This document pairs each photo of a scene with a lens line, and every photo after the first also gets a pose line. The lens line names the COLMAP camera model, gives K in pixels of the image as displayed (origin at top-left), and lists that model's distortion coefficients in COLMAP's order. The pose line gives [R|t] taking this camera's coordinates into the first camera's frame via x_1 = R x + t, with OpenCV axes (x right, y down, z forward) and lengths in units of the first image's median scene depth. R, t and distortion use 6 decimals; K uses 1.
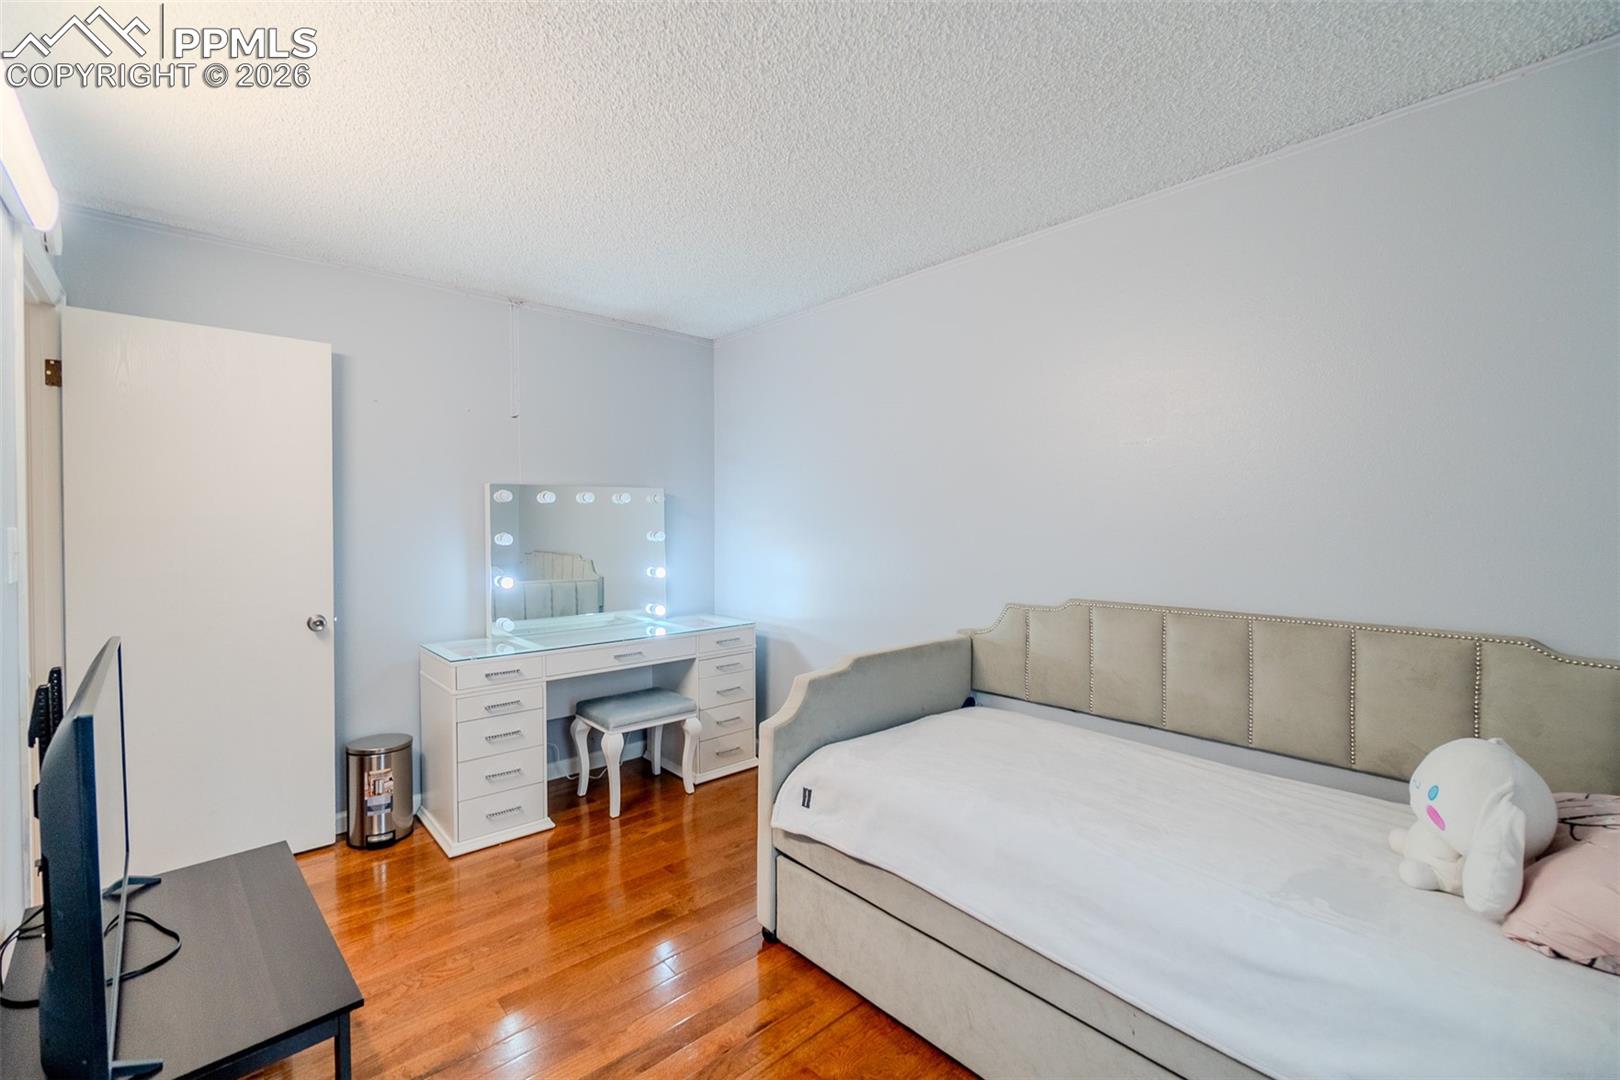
lens RADIAL K [[691.3, 0, 789.1], [0, 691.3, 537.4], [0, 0, 1]] dist [0.008833, 0.000624]
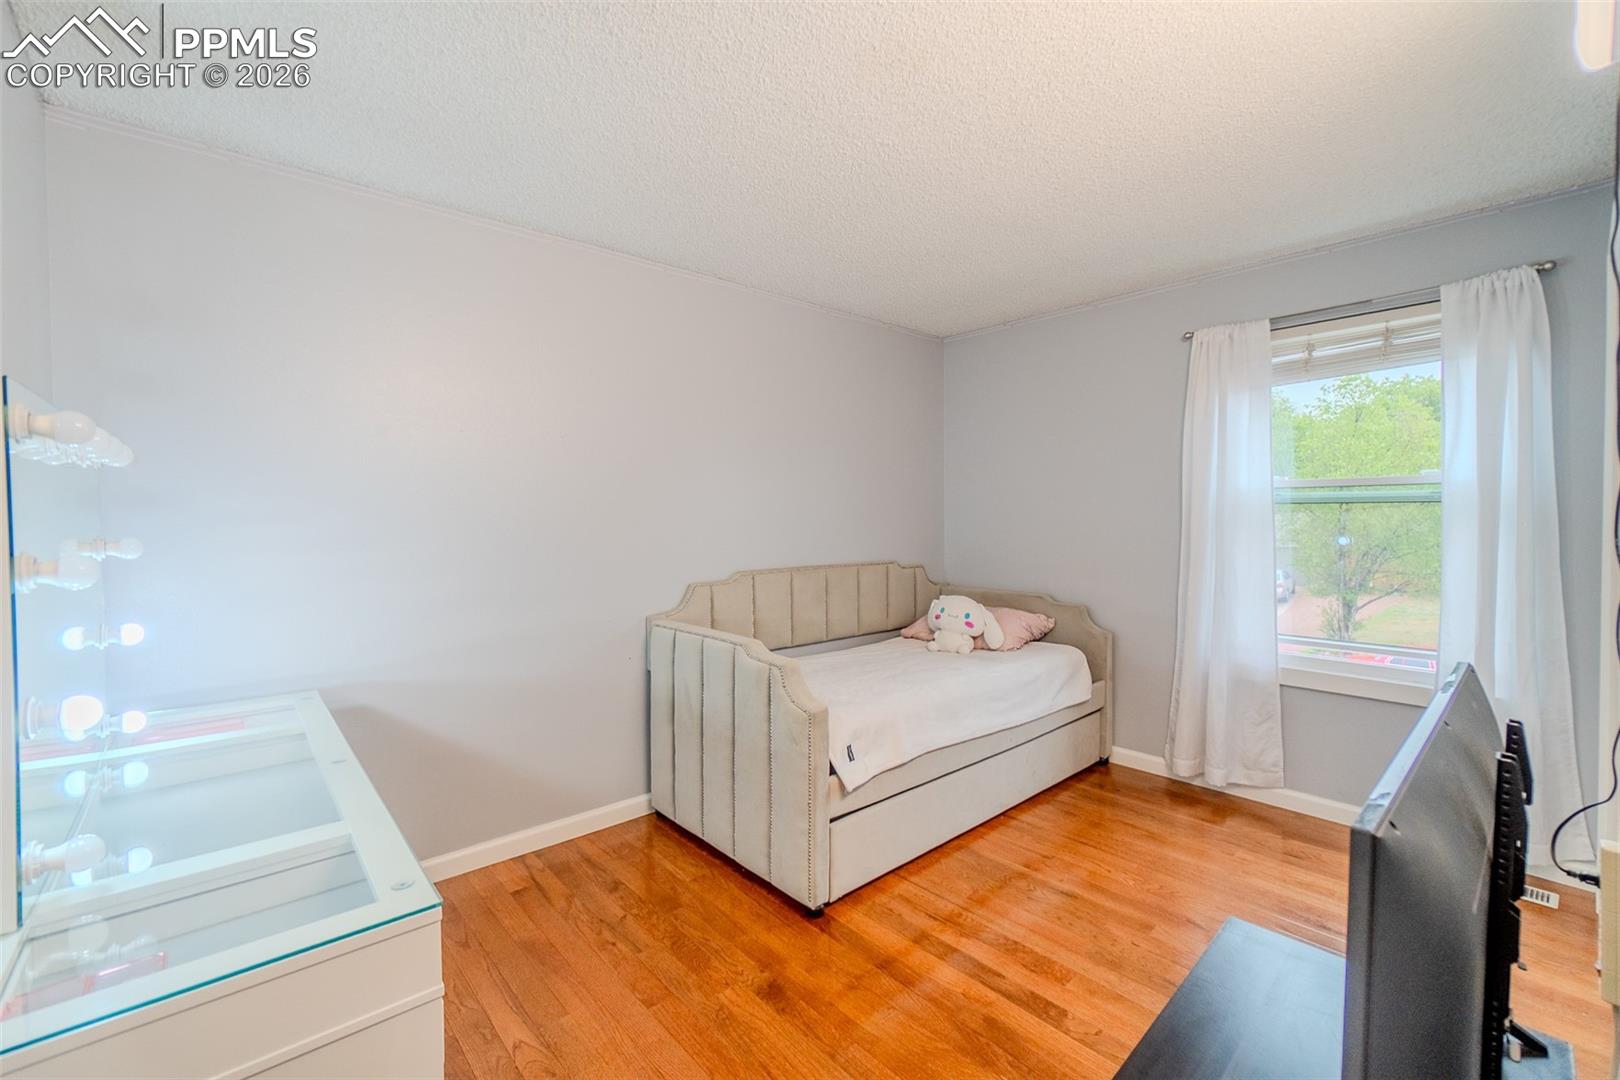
lens RADIAL K [[692.4, 0, 794.0], [0, 692.4, 534.6], [0, 0, 1]] dist [-0.005171, 0.001636]
pose [[0.013375, -0.035560, 0.999278, -1.079032], [0.023902, 0.999093, 0.035233, -0.027690], [-0.999625, 0.023414, 0.014213, 1.042372]]
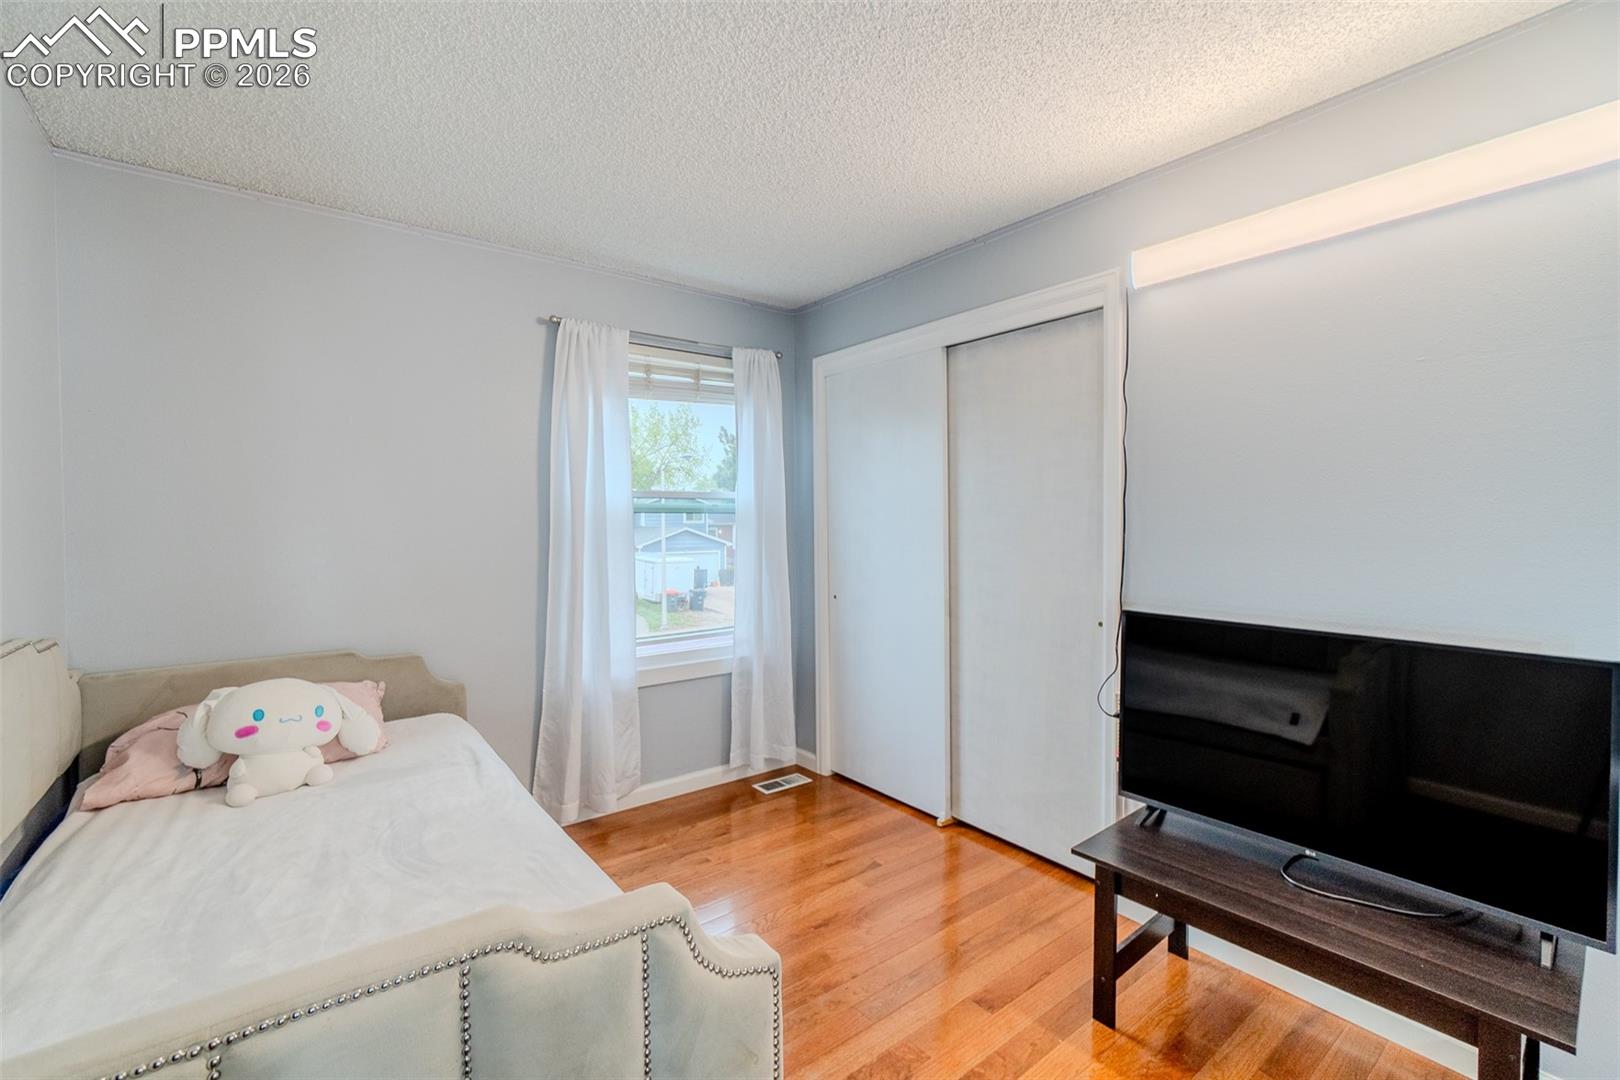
lens RADIAL K [[692.4, 0, 794.0], [0, 692.4, 534.6], [0, 0, 1]] dist [-0.005171, 0.001636]
pose [[-0.996130, -0.006903, 0.087620, -0.107997], [-0.003091, 0.999046, 0.043558, -0.037161], [-0.087837, 0.043119, -0.995201, 1.497862]]
